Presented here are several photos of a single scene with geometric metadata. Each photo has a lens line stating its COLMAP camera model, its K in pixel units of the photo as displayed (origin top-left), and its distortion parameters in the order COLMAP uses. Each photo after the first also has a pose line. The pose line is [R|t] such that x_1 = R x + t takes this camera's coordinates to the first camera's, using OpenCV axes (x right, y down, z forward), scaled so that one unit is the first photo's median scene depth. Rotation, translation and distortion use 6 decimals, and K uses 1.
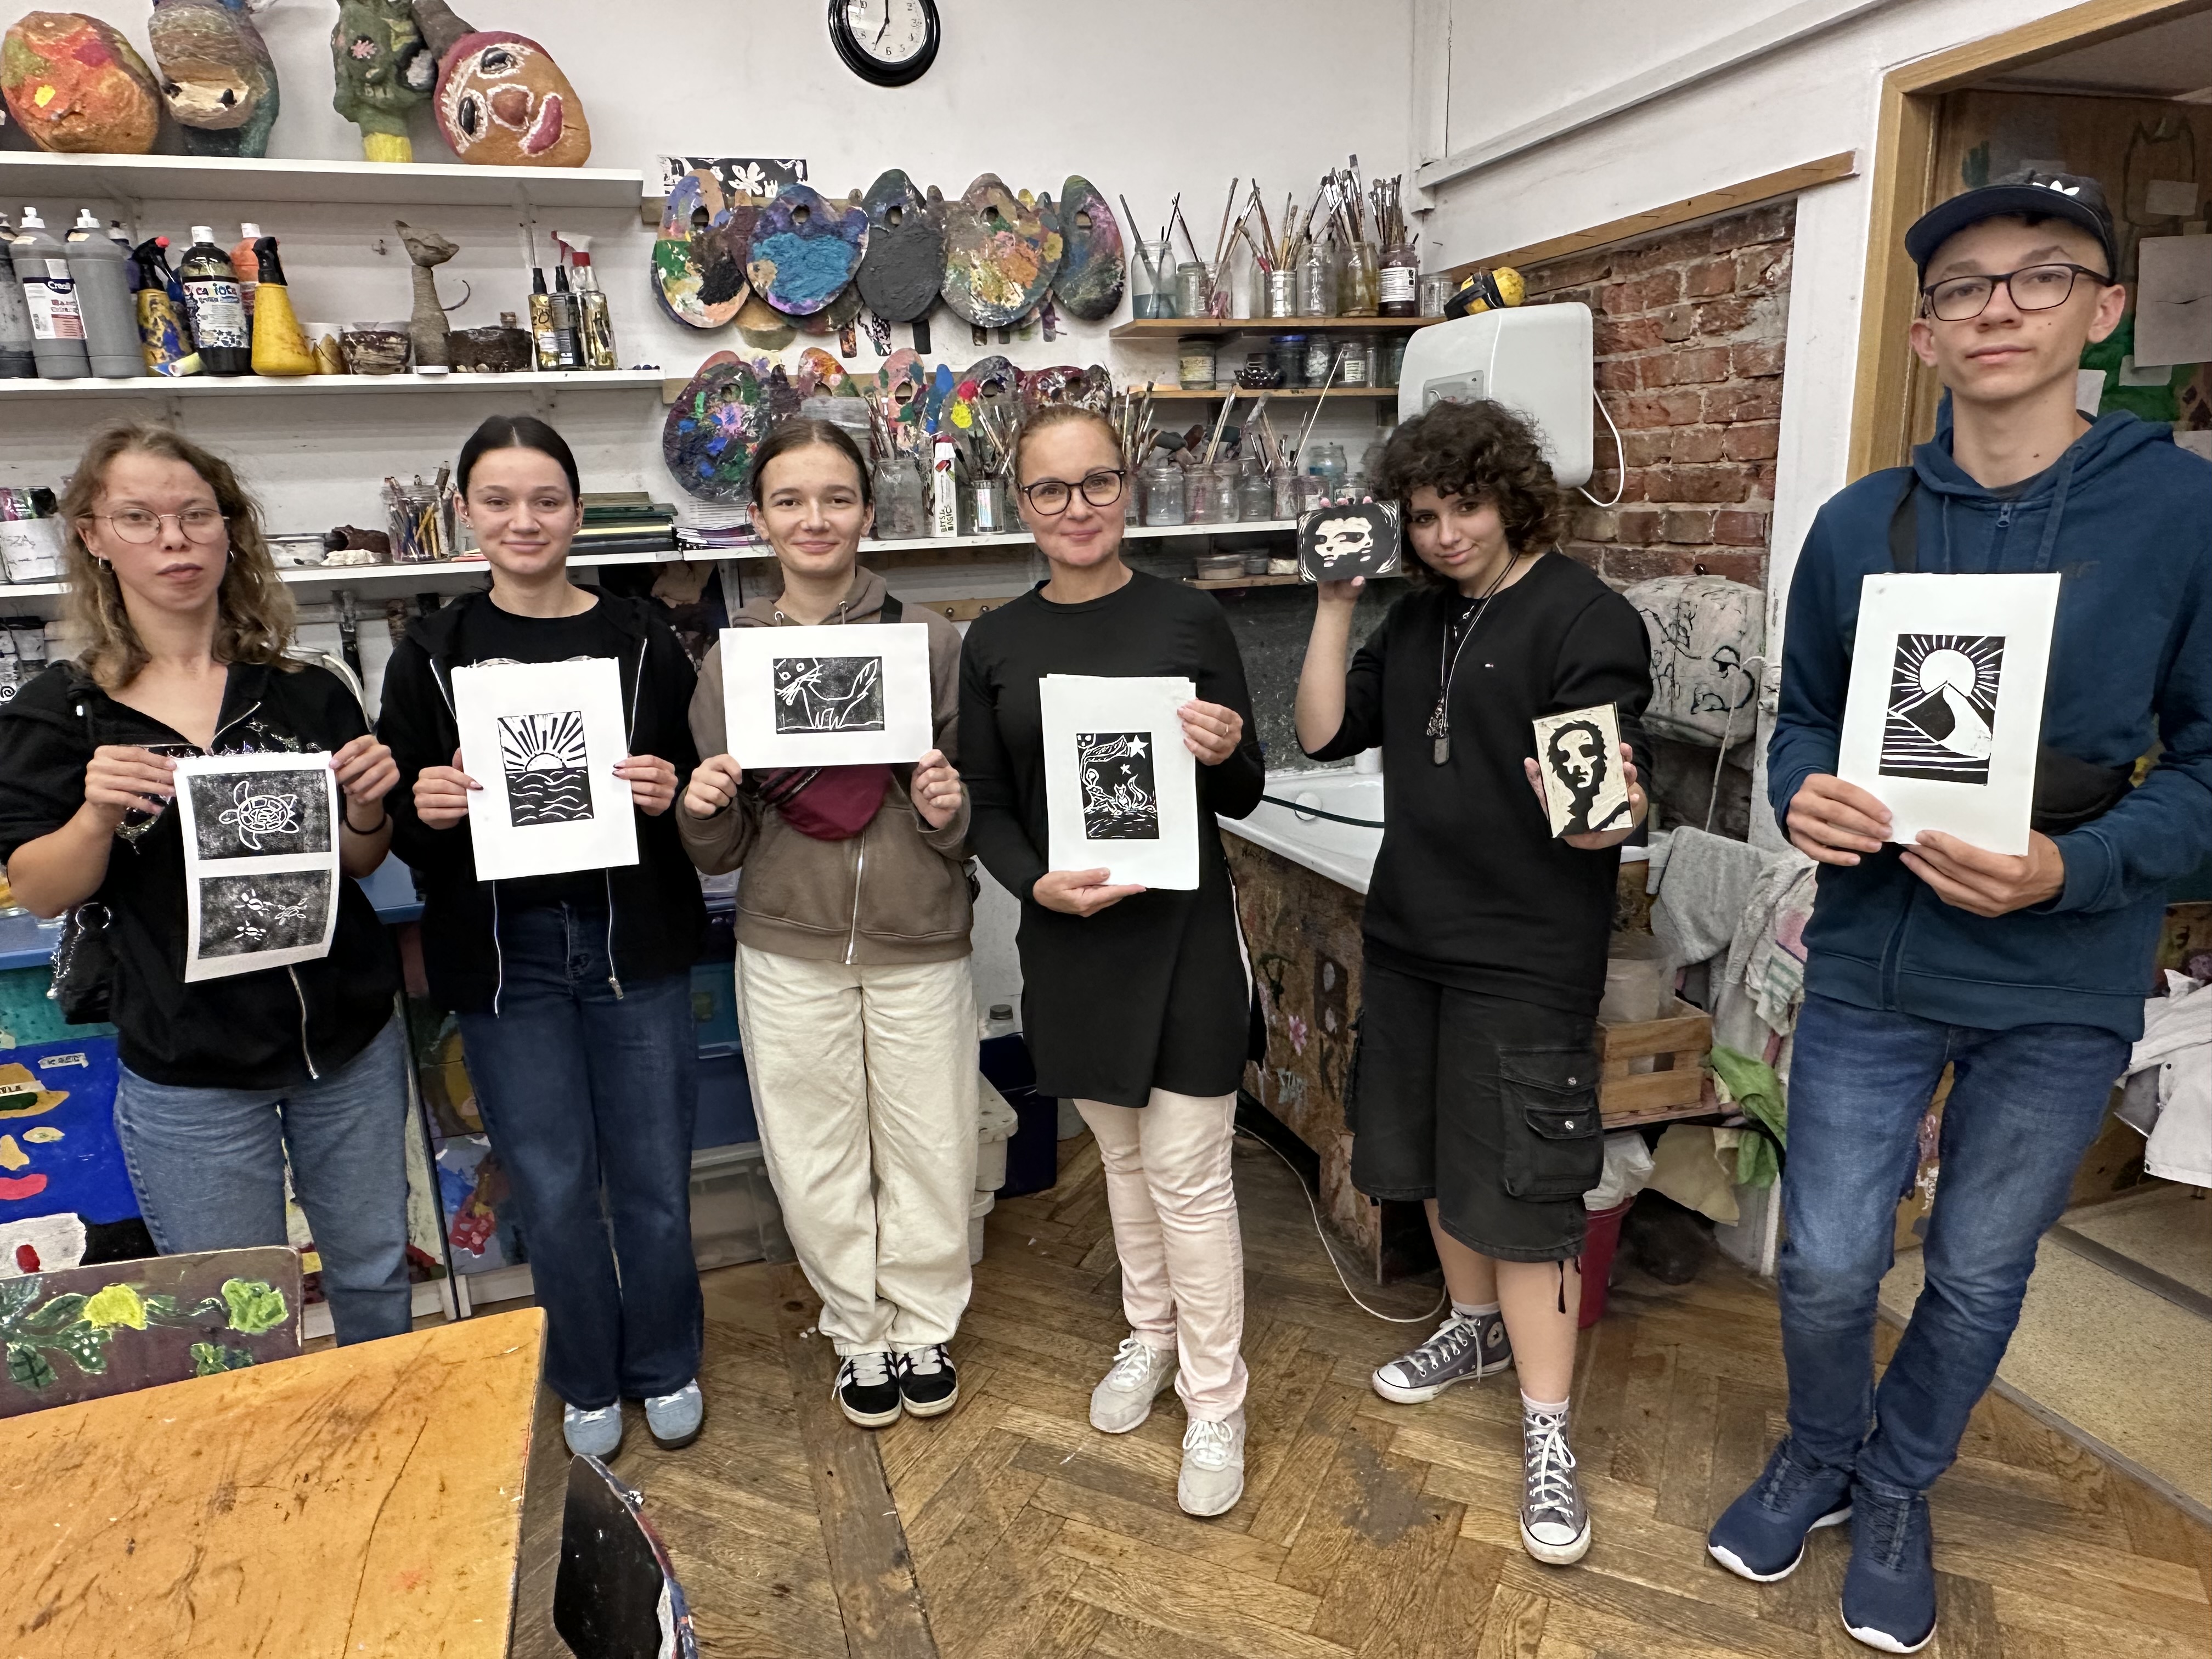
lens RADIAL K [[1406.1, 0, 1091.8], [0, 1406.1, 870.6], [0, 0, 1]] dist [-0.006154, -0.000823]
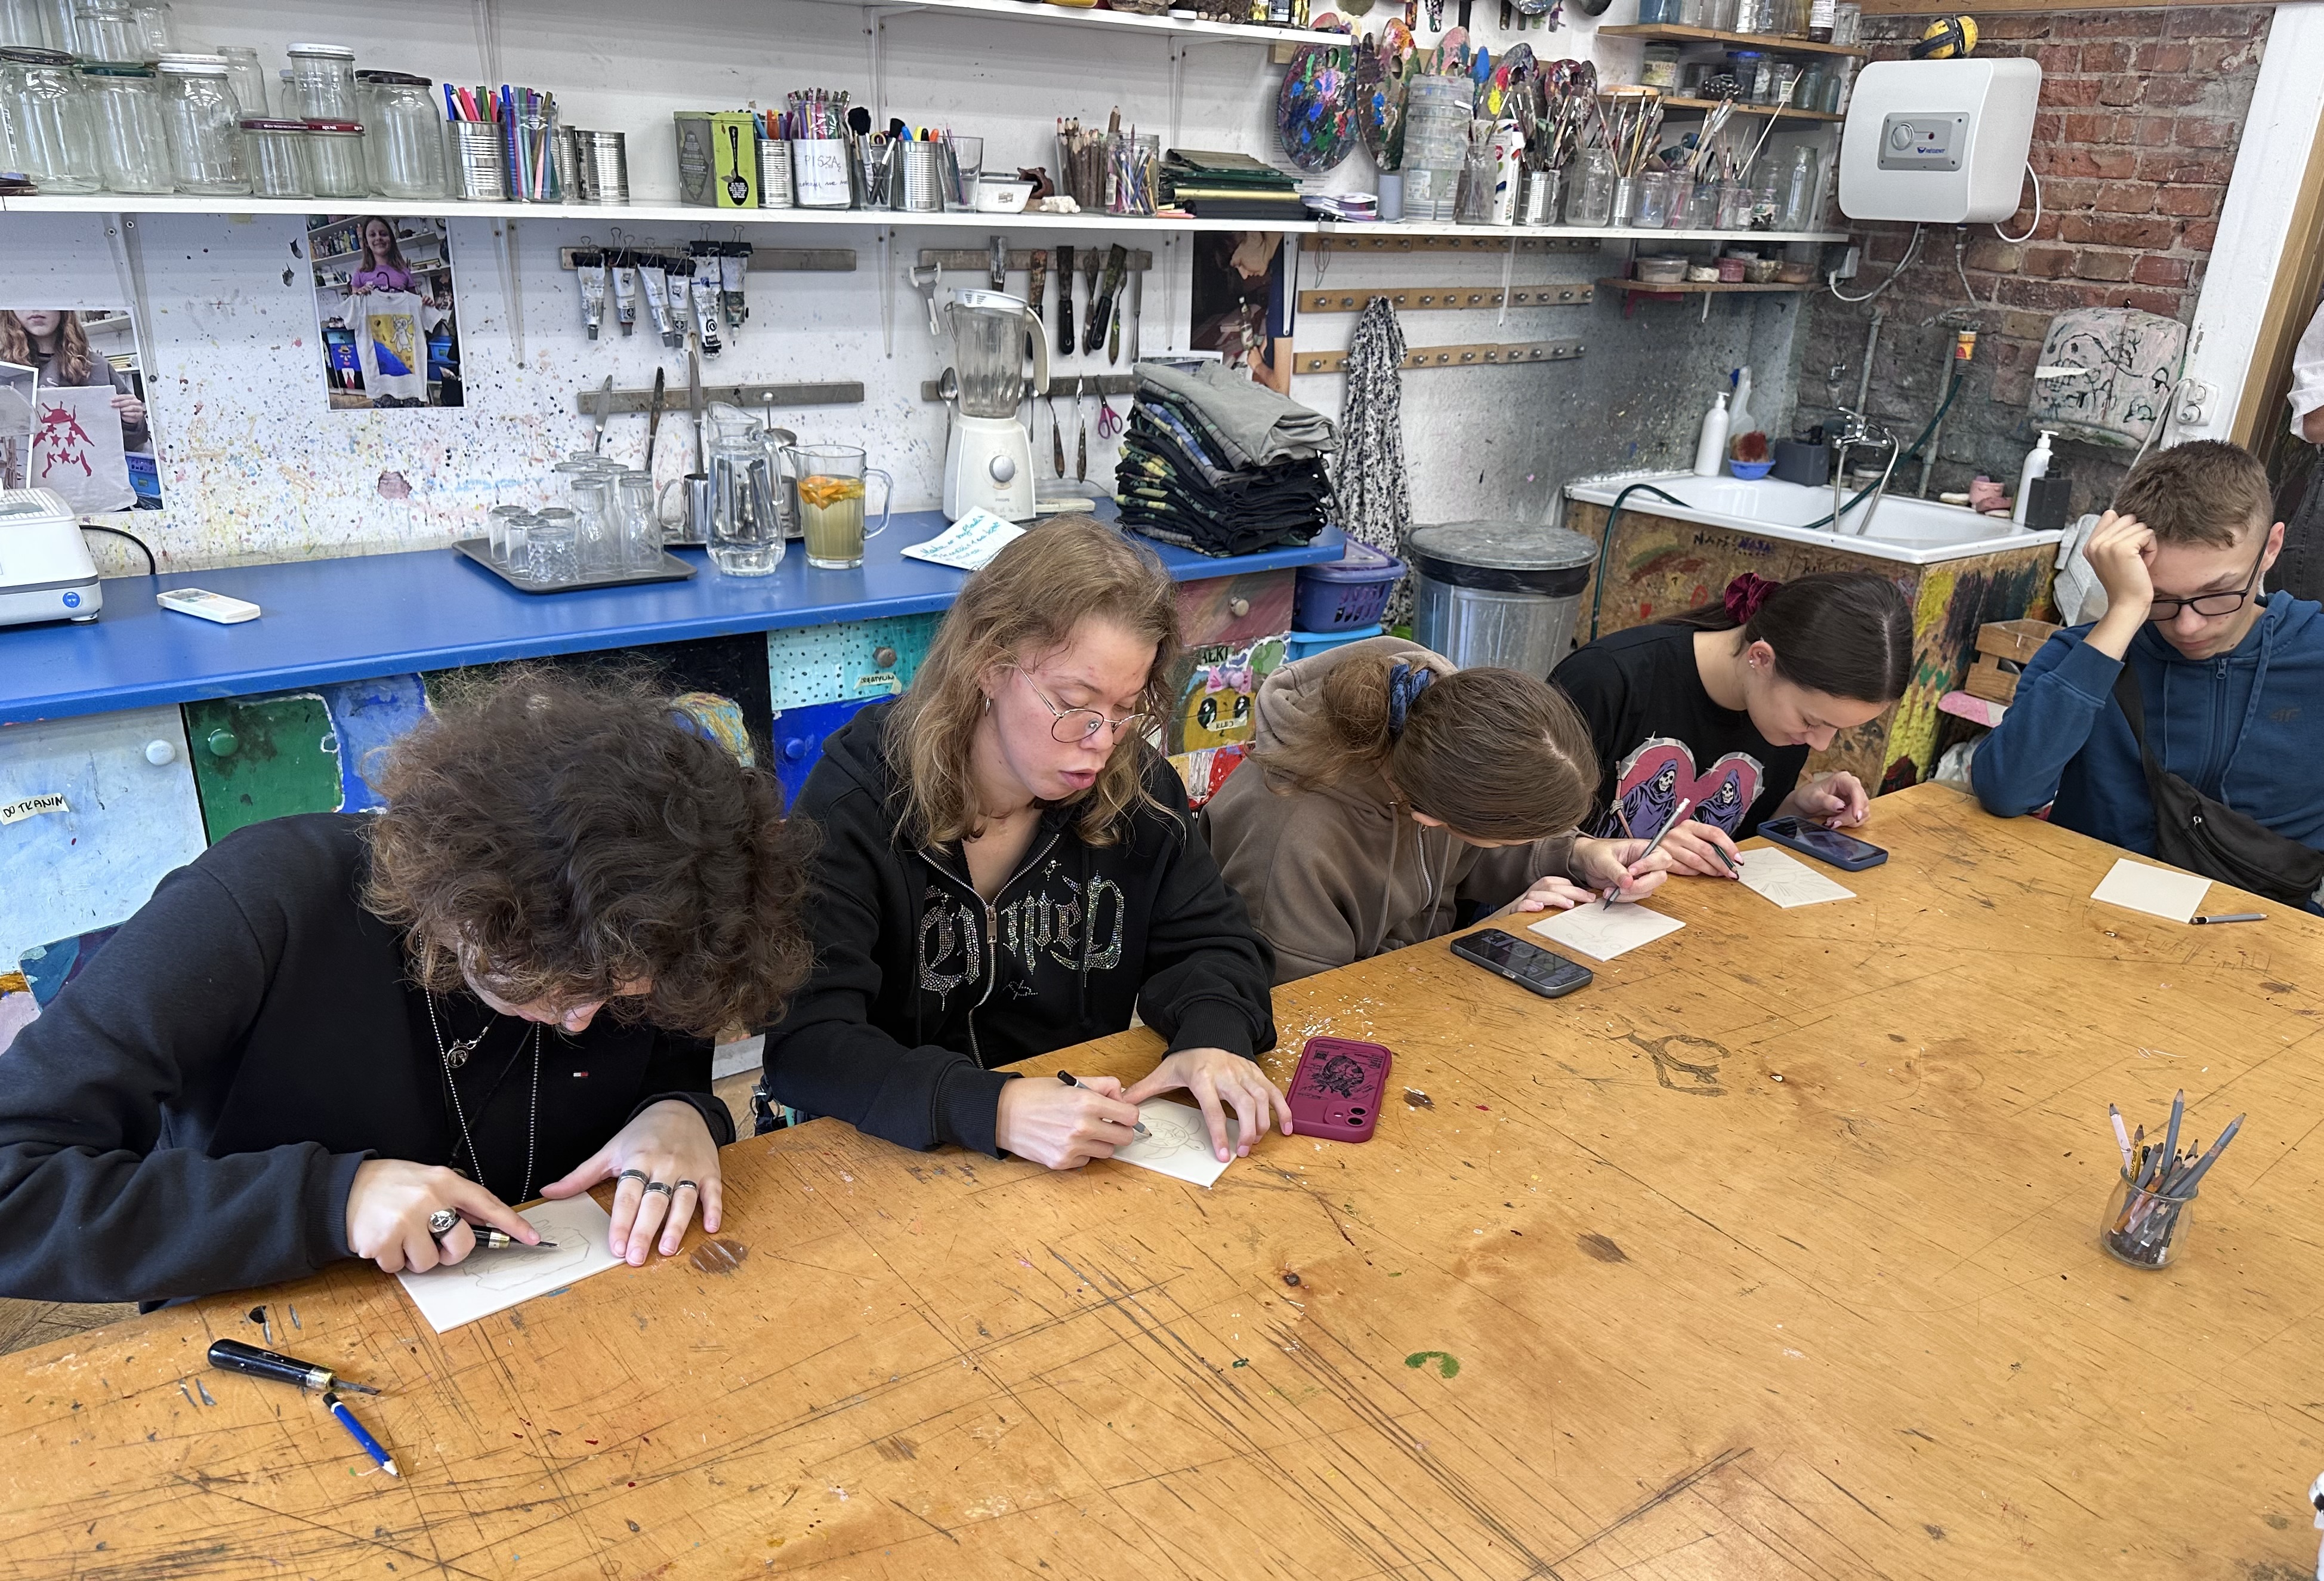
lens RADIAL K [[1737.8, 0, 1239.7], [0, 1737.8, 910.3], [0, 0, 1]] dist [0.023634, -0.015113]
pose [[0.936641, -0.056820, 0.345651, -0.862443], [0.004447, 0.988606, 0.150463, 0.080531], [-0.350262, -0.139393, 0.926221, -0.237434]]
